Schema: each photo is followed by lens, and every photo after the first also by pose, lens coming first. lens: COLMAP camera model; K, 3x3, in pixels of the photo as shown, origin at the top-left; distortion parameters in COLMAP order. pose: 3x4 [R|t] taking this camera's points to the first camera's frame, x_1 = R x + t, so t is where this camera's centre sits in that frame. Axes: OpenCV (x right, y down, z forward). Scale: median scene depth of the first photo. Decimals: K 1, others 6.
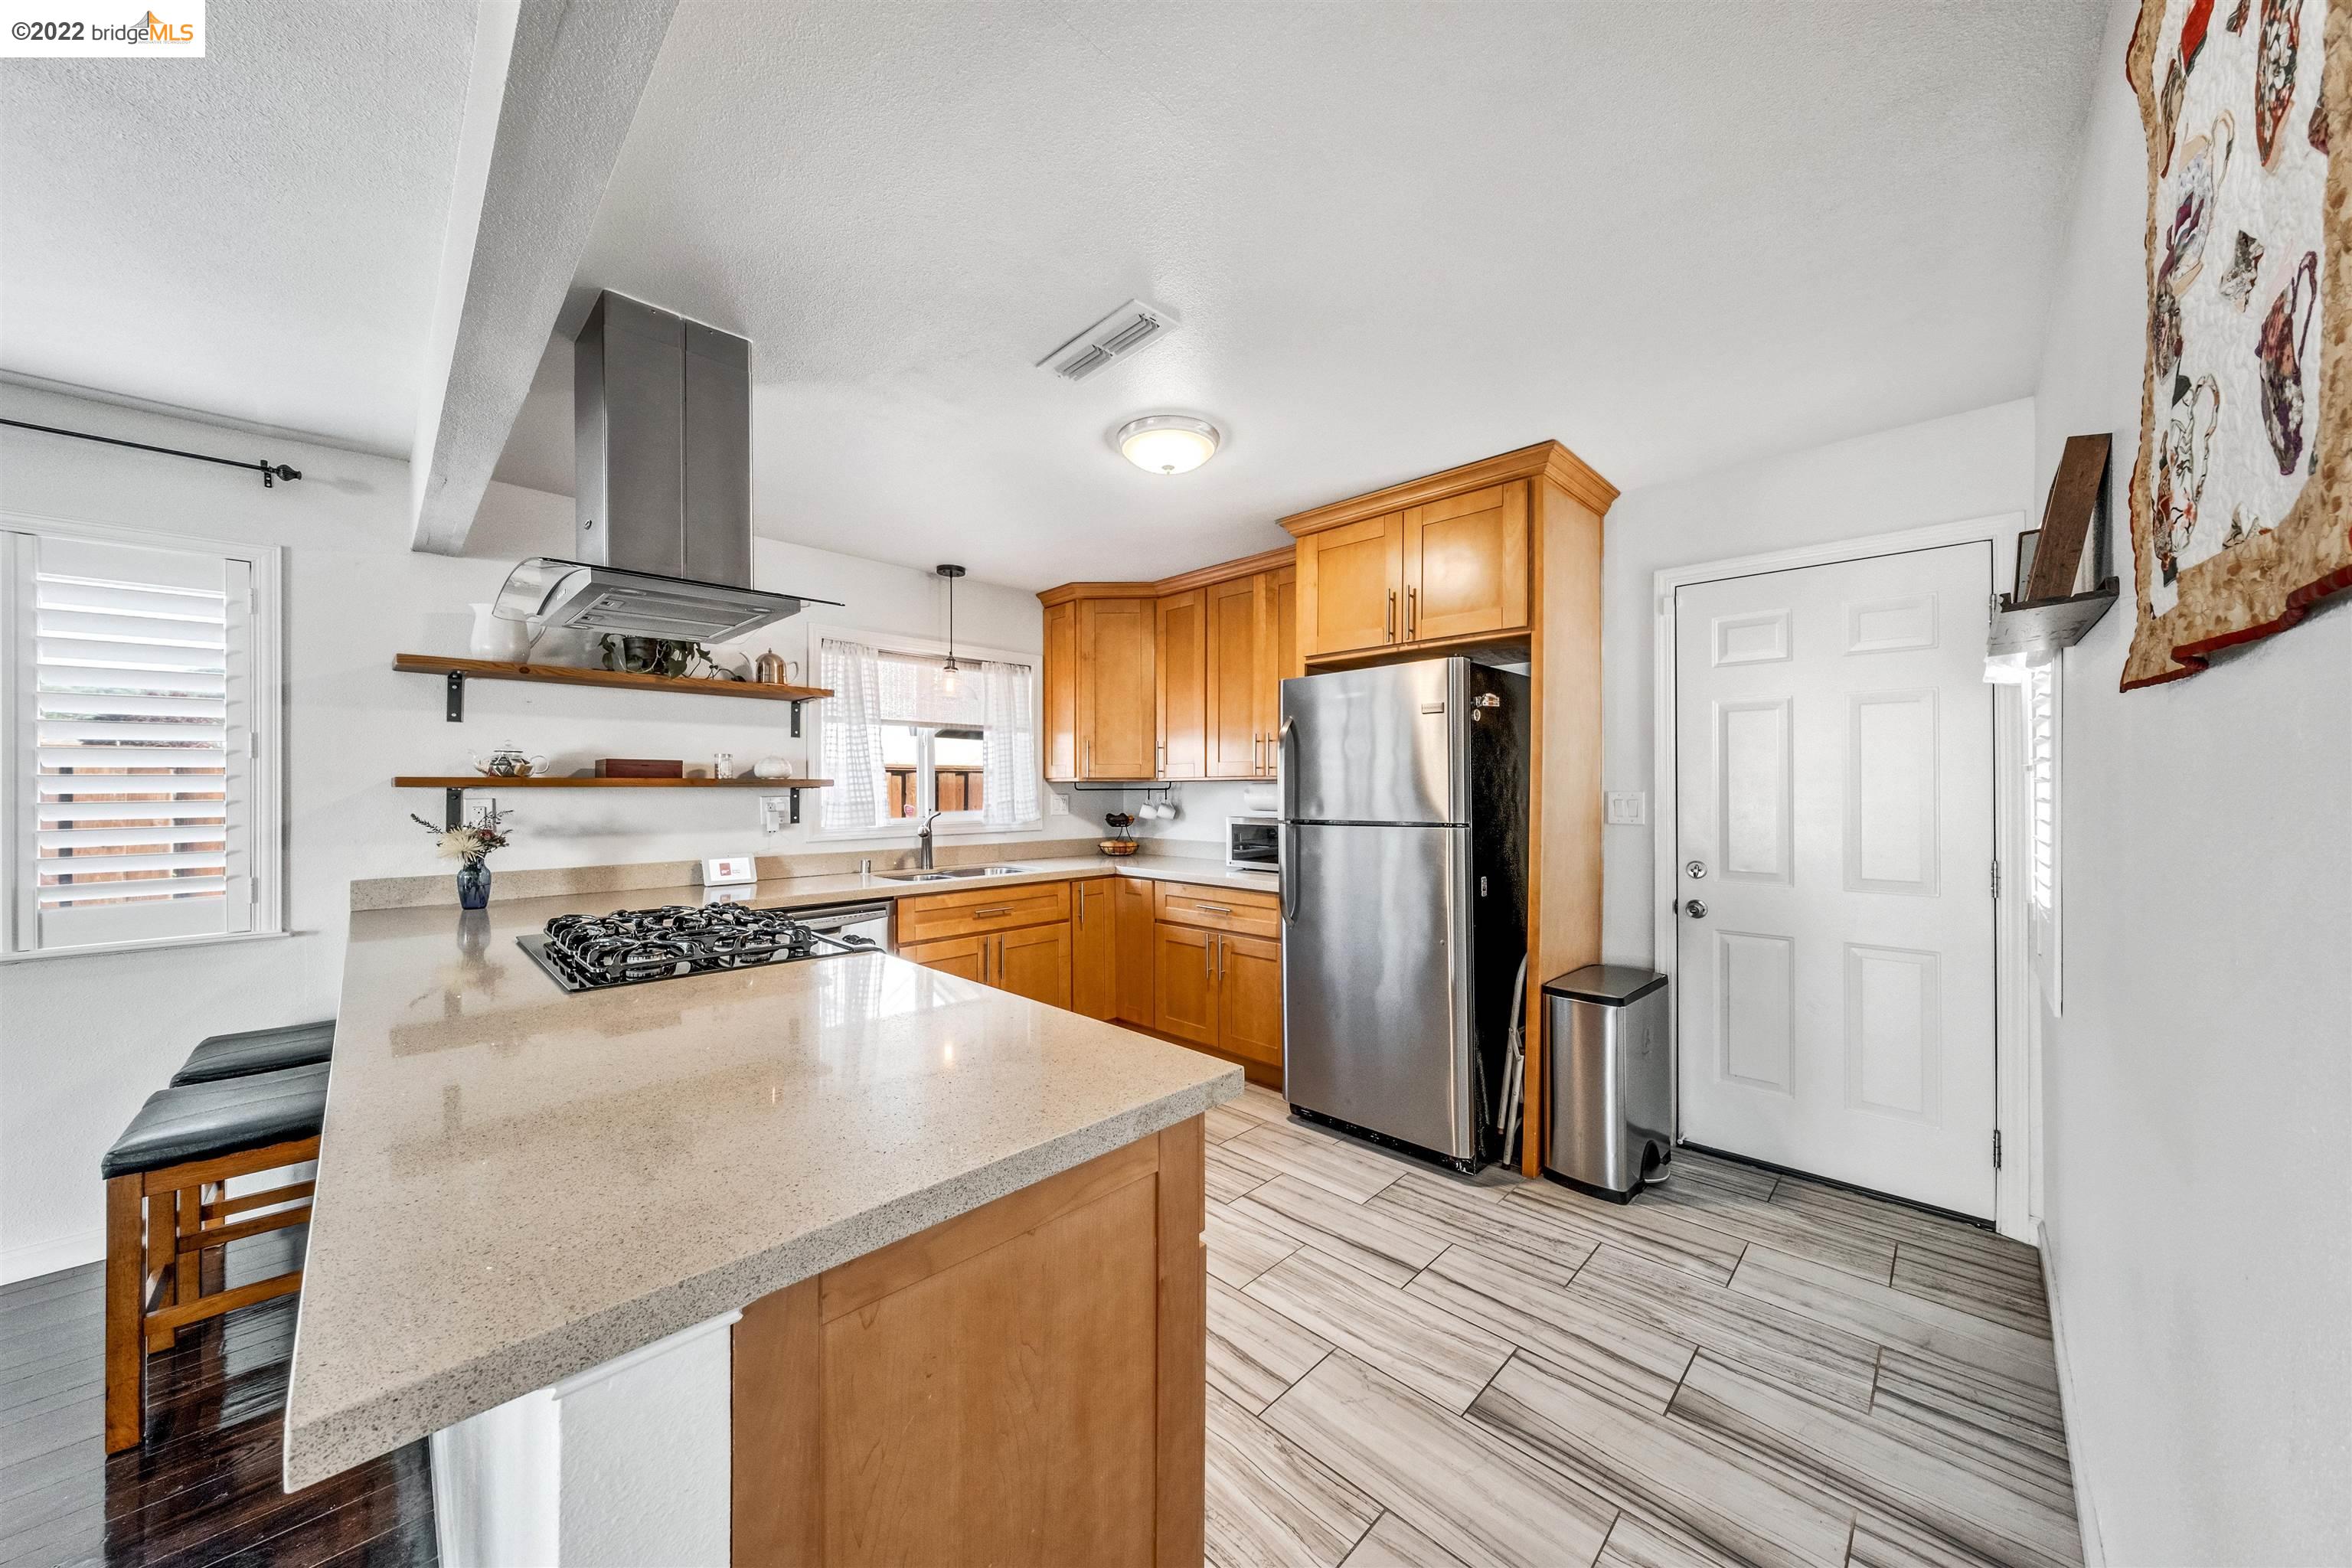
lens RADIAL K [[803.6, 0, 1177.1], [0, 803.6, 779.4], [0, 0, 1]] dist [0.001129, 0.000226]
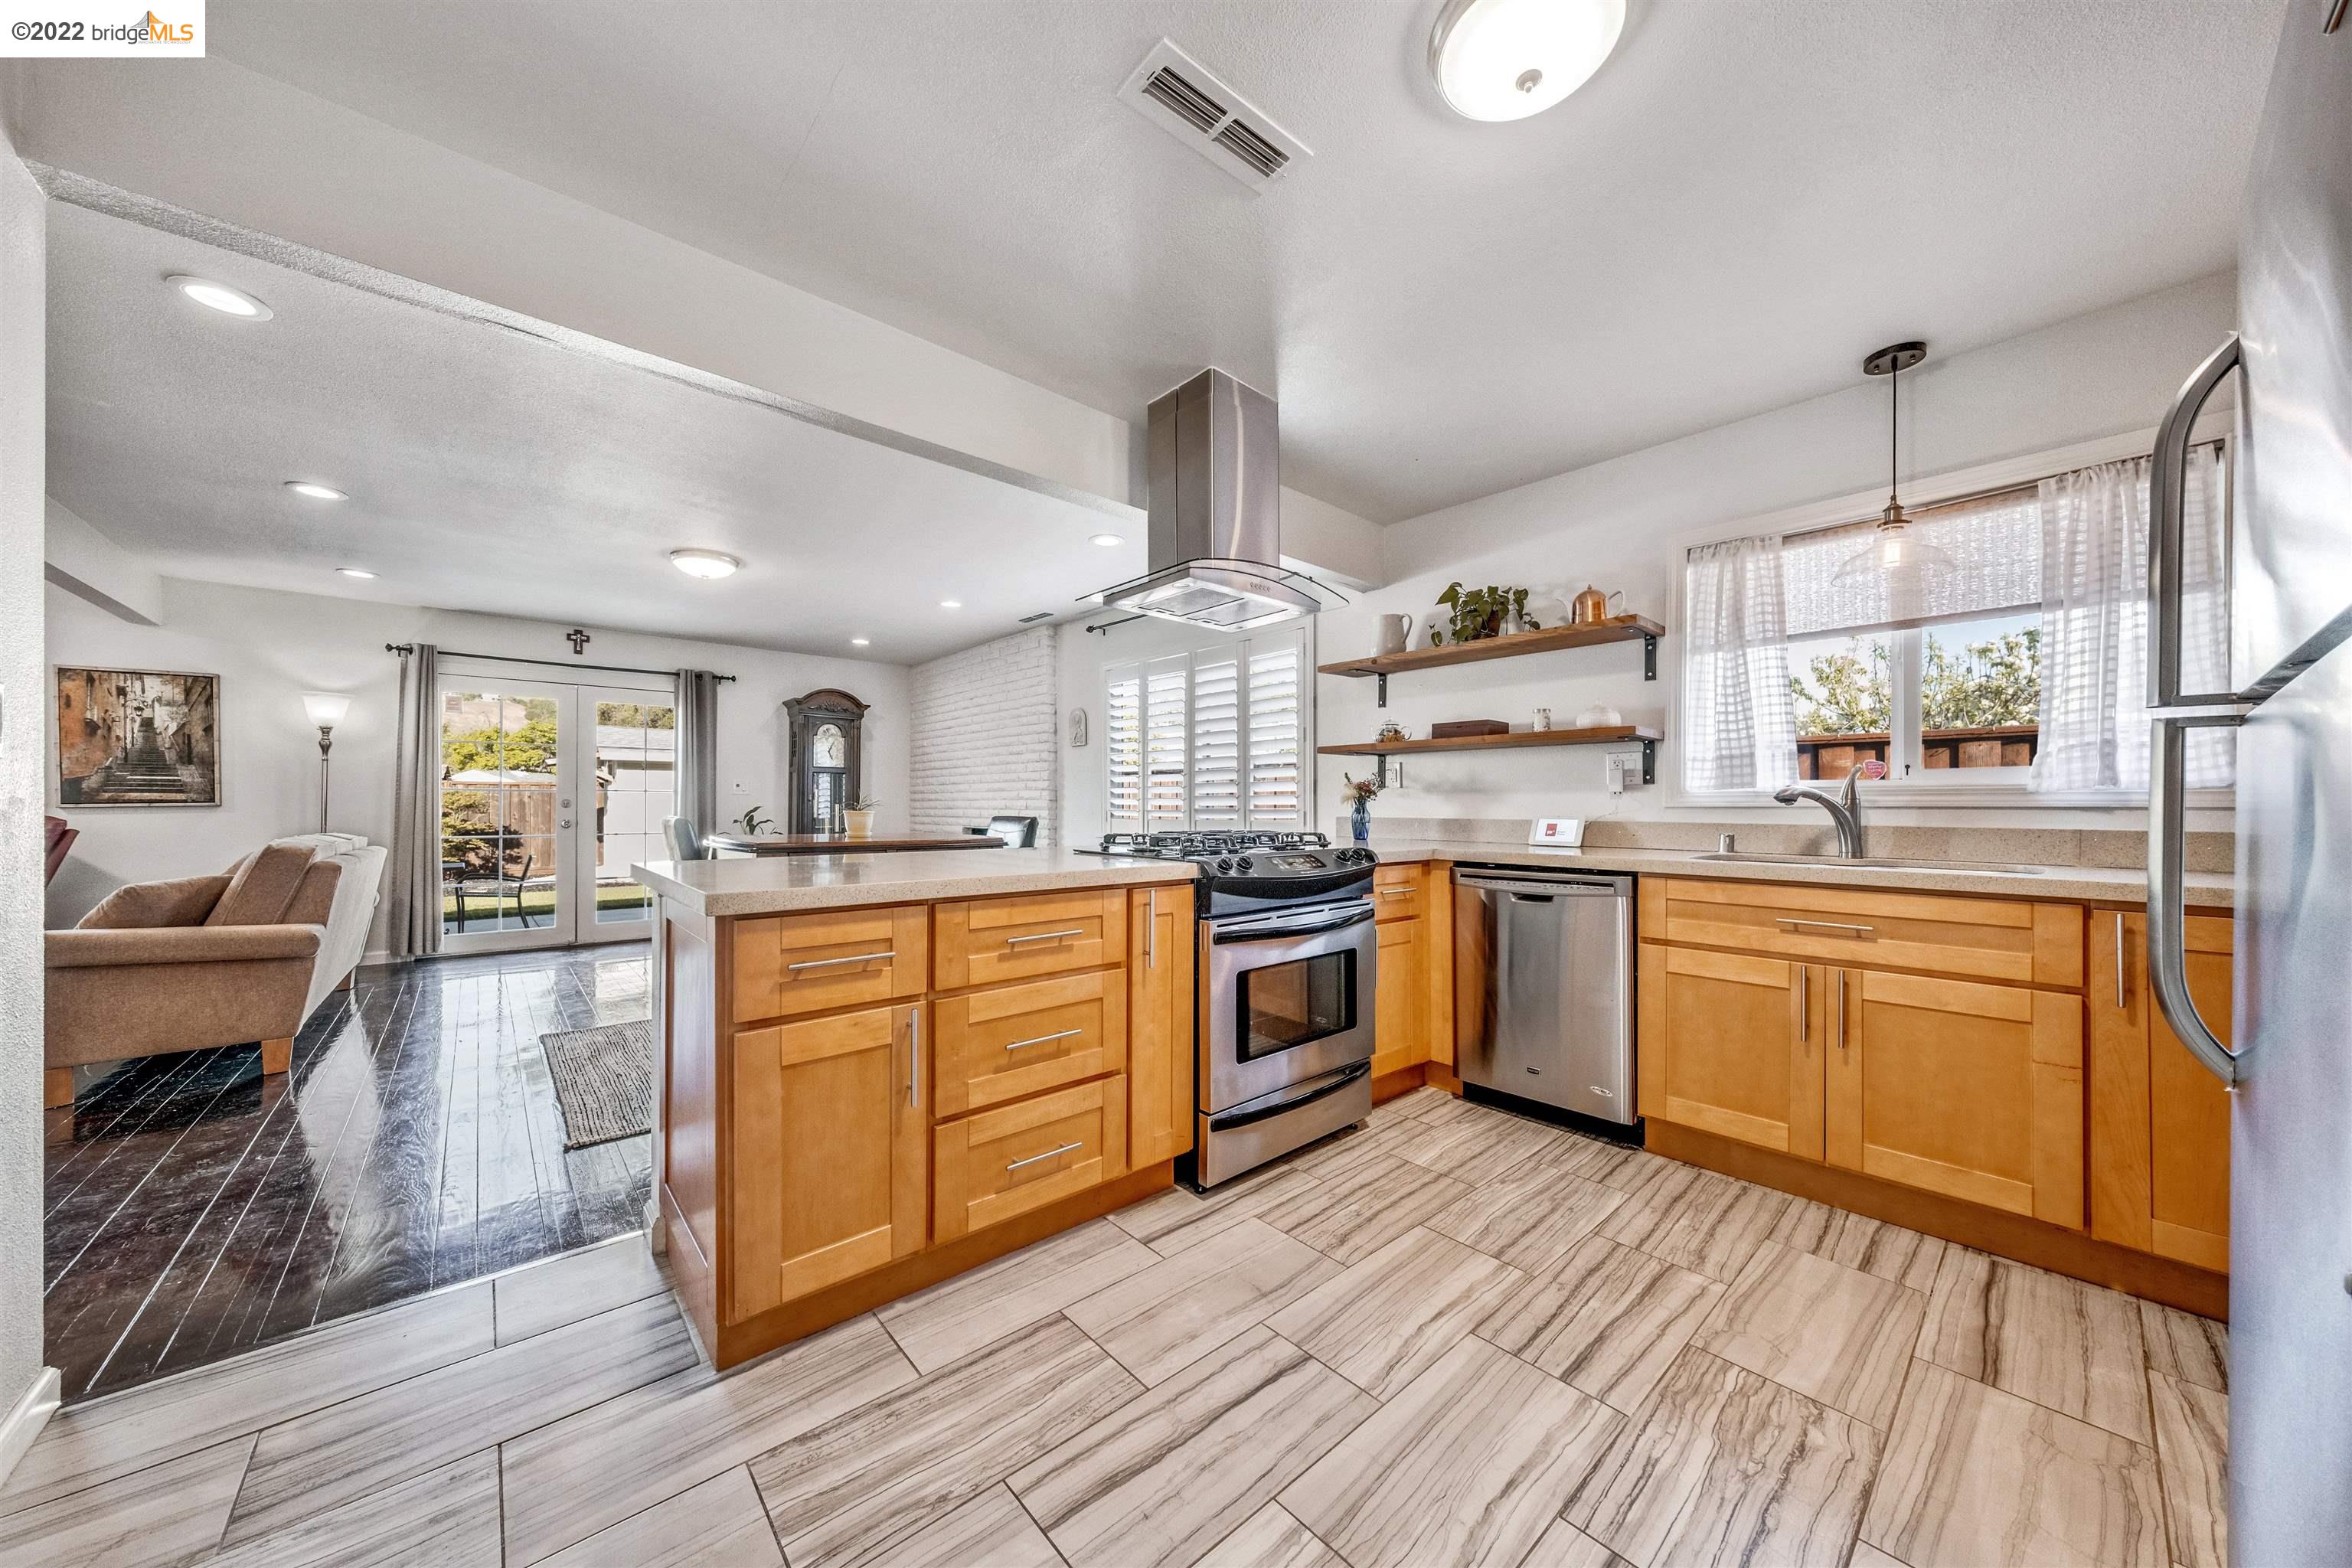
lens RADIAL K [[803.6, 0, 1166.9], [0, 803.6, 803.4], [0, 0, 1]] dist [0.001129, 0.000226]
pose [[-0.085680, 0.000154, -0.996323, 0.510146], [0.009269, 0.999957, -0.000642, 0.090652], [0.996280, -0.009290, -0.085678, 0.737762]]
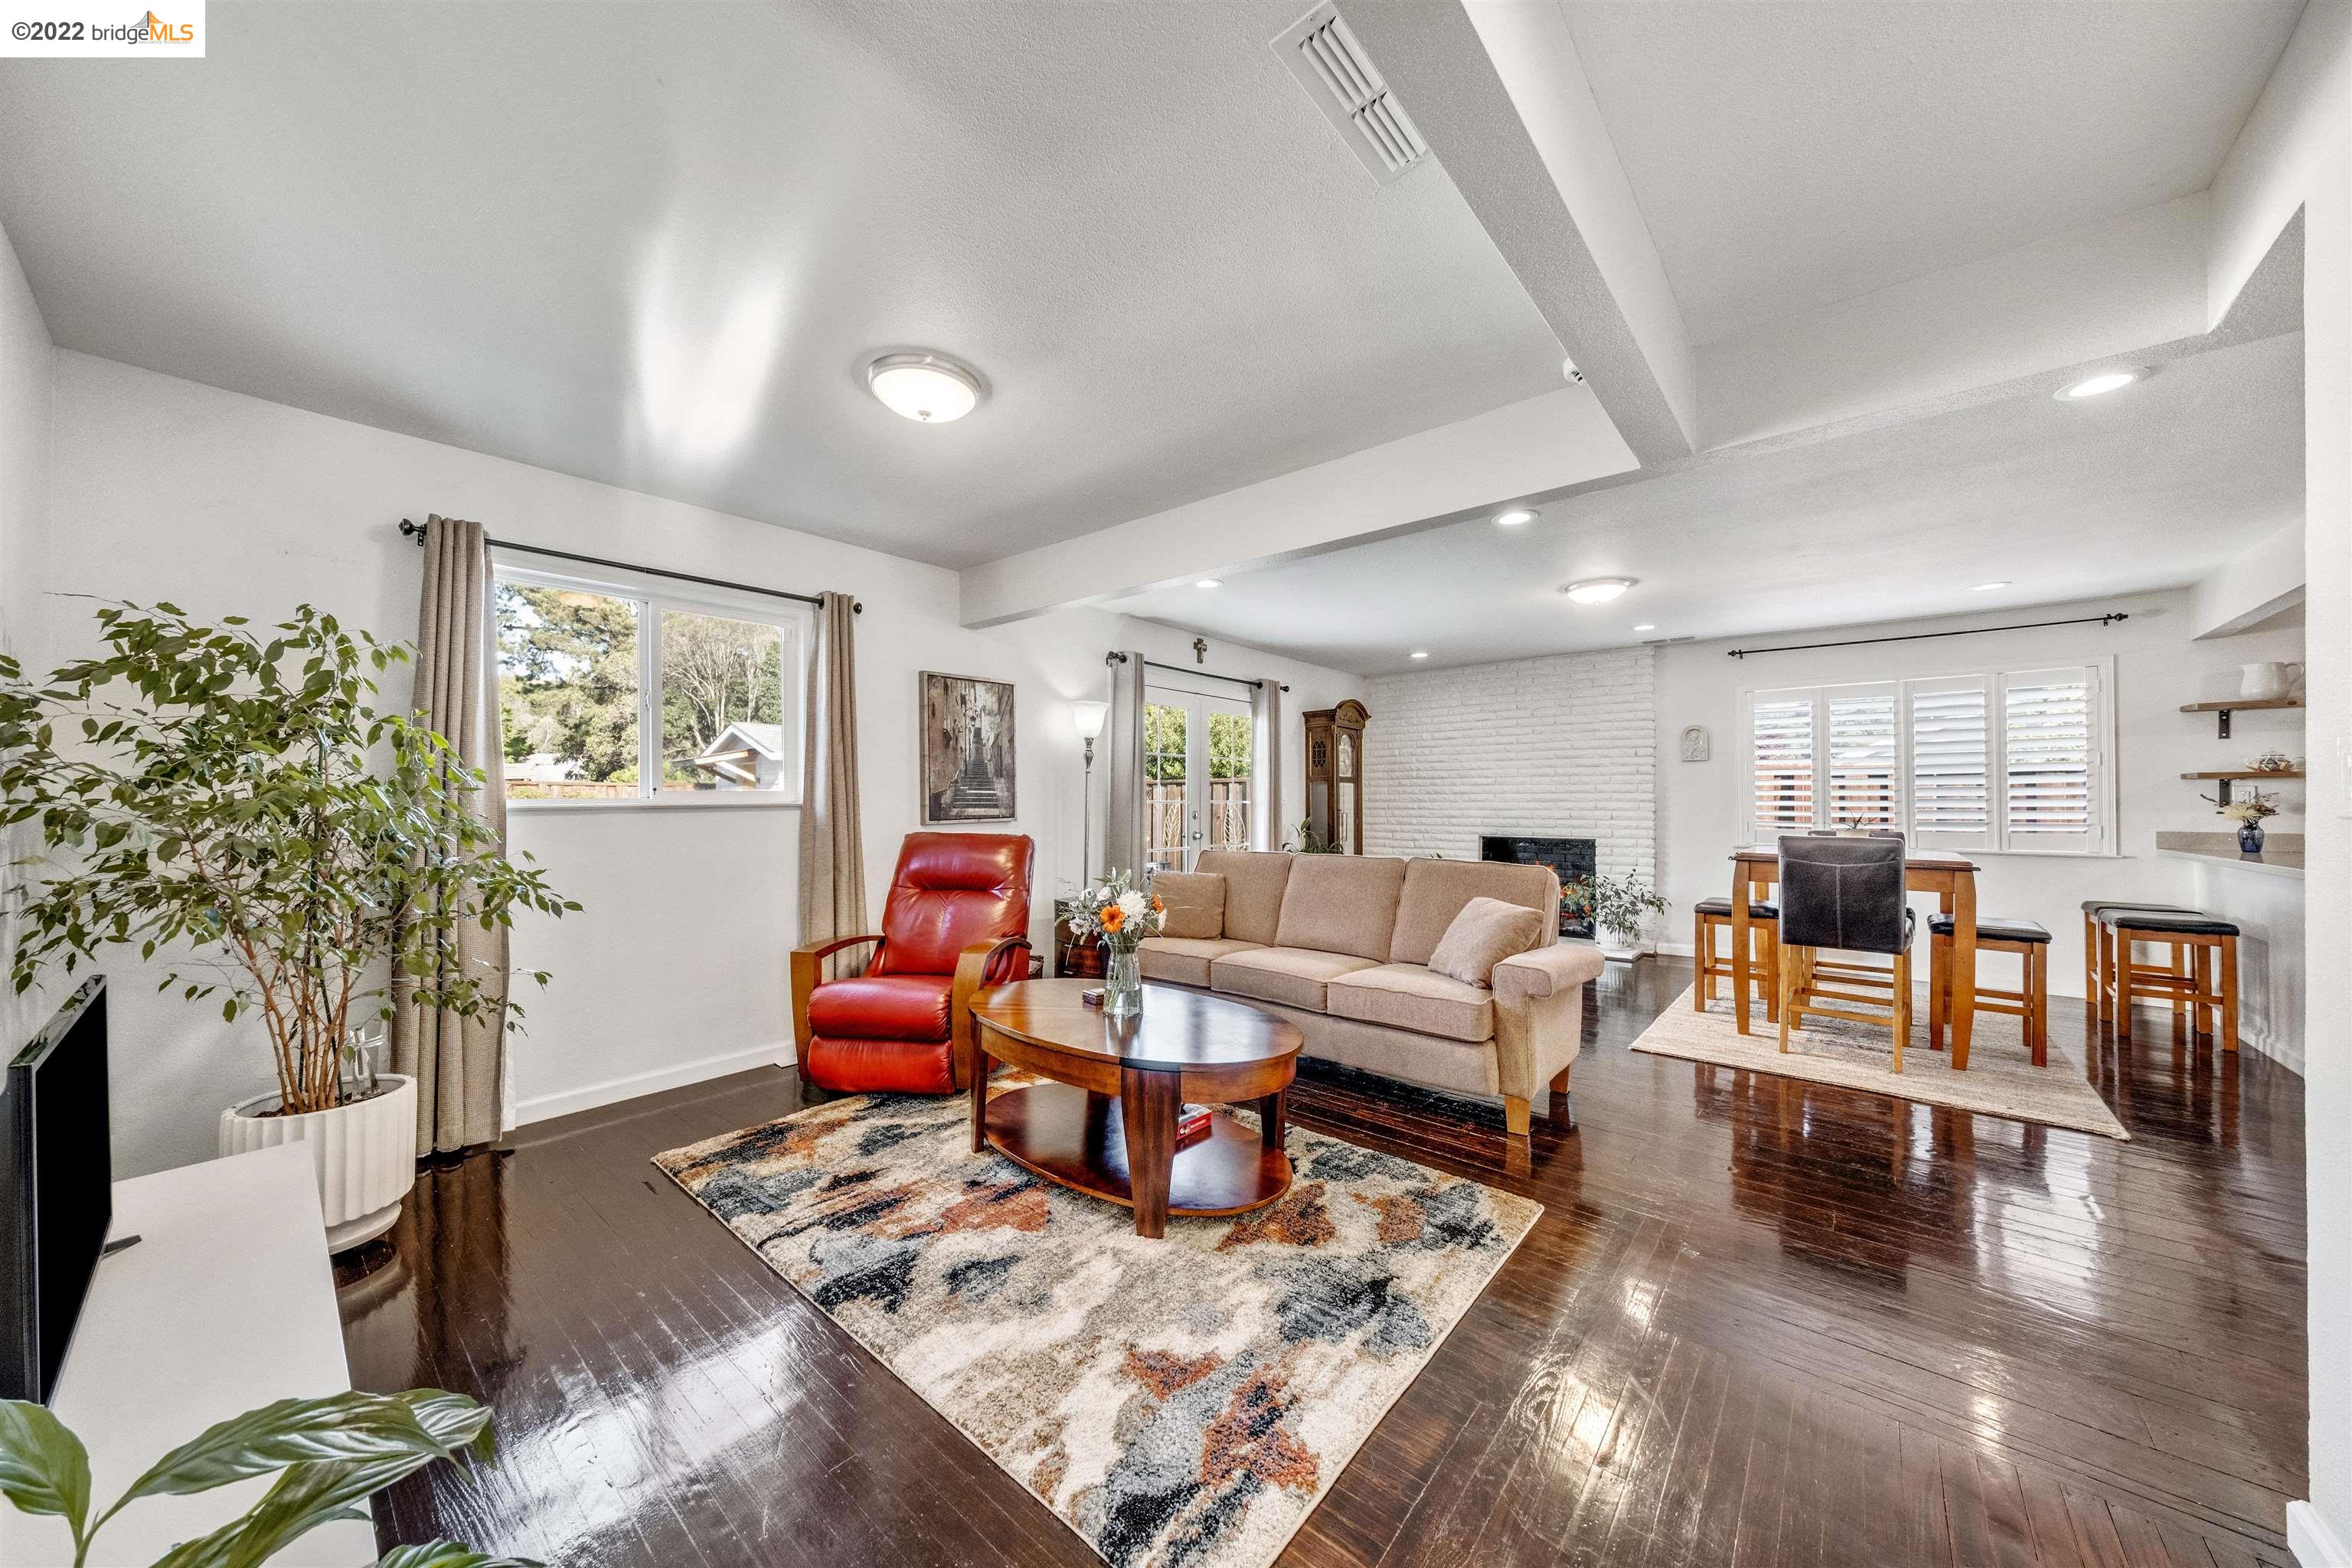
lens RADIAL K [[803.6, 0, 1144.4], [0, 803.6, 789.0], [0, 0, 1]] dist [0.001129, 0.000226]
pose [[0.054343, -0.010138, -0.998471, 0.605136], [0.007706, 0.999923, -0.009734, 0.029026], [0.998493, -0.007165, 0.054417, -1.260331]]
